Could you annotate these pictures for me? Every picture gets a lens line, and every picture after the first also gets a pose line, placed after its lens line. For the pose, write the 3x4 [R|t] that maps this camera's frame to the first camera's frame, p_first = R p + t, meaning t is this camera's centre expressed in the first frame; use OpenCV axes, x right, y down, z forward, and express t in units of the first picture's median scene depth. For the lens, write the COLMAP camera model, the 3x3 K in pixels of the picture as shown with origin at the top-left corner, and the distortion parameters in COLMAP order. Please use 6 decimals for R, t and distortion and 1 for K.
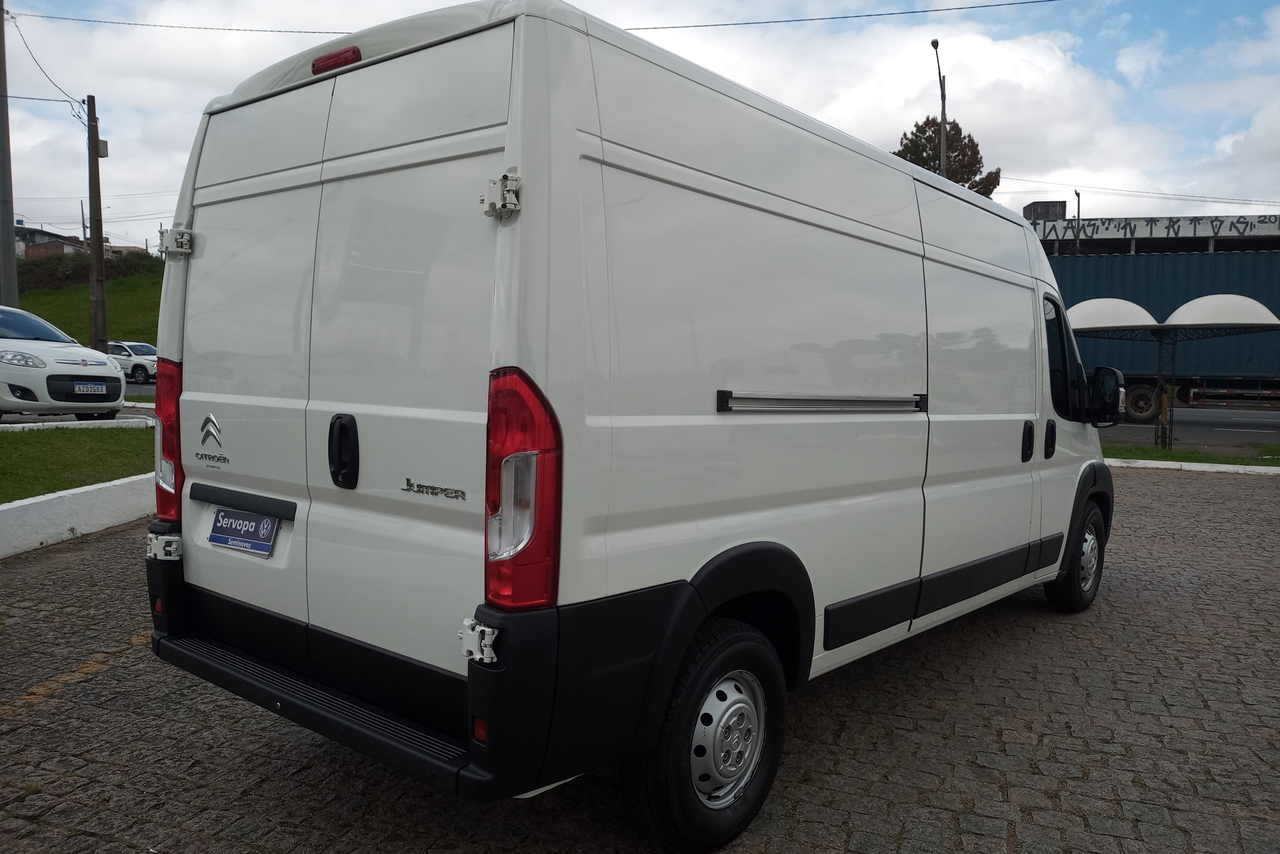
lens RADIAL K [[936.5, 0, 638.4], [0, 936.5, 421.9], [0, 0, 1]] dist [0.044728, -0.051561]
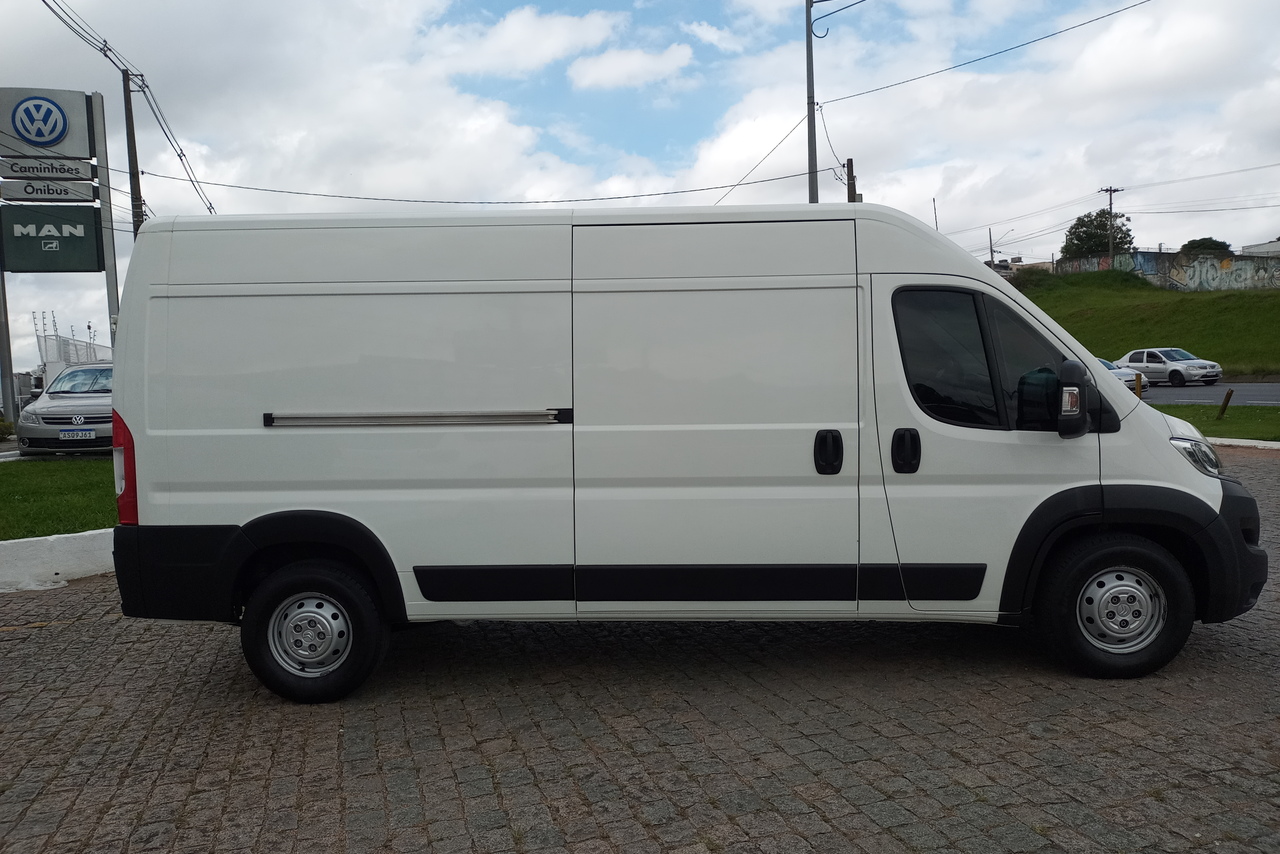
lens RADIAL K [[936.5, 0, 638.4], [0, 936.5, 421.9], [0, 0, 1]] dist [0.044728, -0.051561]
pose [[0.622807, -0.008812, -0.782326, 1.269028], [0.001477, 0.999948, -0.010088, -0.001064], [0.782374, 0.005127, 0.622788, 0.340940]]
